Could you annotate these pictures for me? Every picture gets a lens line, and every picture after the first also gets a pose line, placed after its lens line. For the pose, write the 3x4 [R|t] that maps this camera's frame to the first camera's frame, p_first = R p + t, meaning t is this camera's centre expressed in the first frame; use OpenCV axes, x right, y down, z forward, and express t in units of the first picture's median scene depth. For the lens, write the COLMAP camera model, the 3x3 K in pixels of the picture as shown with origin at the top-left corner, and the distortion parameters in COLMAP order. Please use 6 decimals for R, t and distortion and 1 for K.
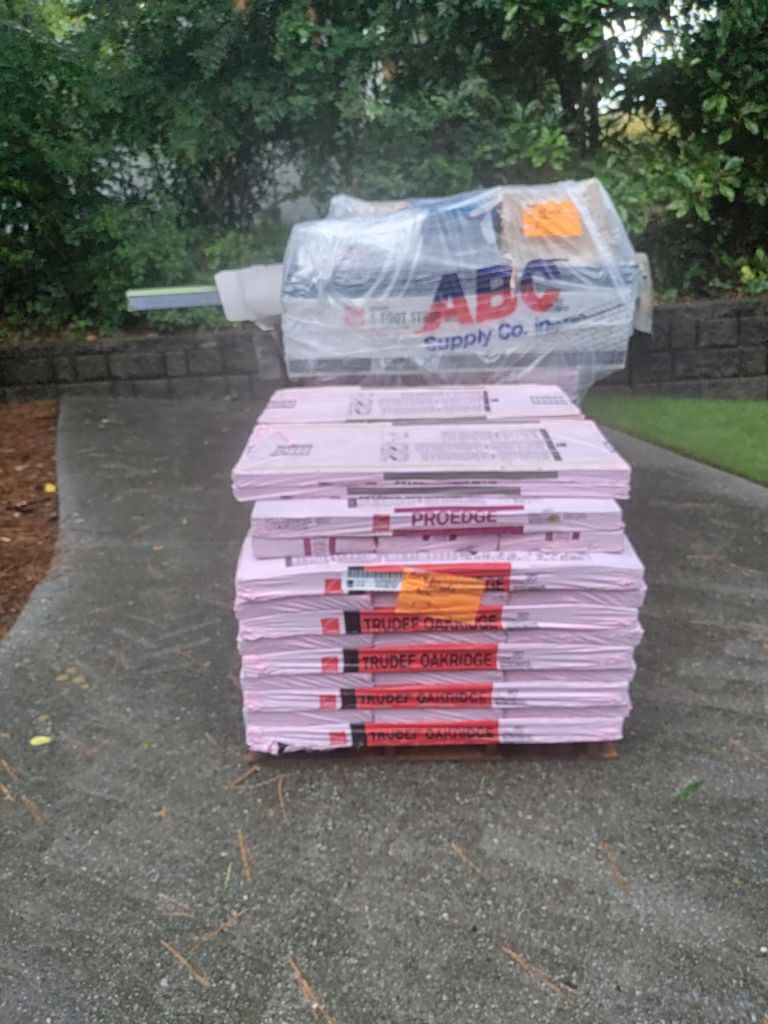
lens RADIAL K [[766.4, 0, 384.0], [0, 766.4, 512.0], [0, 0, 1]] dist [0.004229, -0.006855]
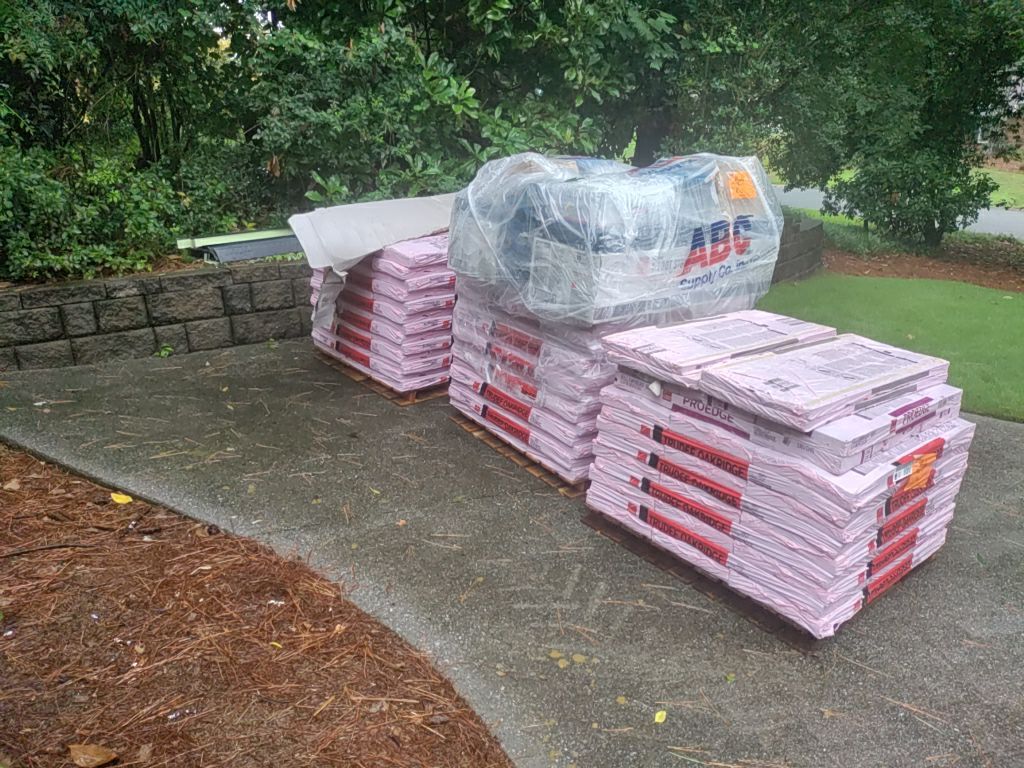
lens RADIAL K [[766.4, 0, 511.0], [0, 766.4, 377.9], [0, 0, 1]] dist [0.004229, -0.006855]
pose [[0.765672, -0.141153, 0.627553, -0.928070], [0.174642, 0.984596, 0.008382, -0.135660], [-0.619070, 0.103179, 0.778529, 0.254908]]
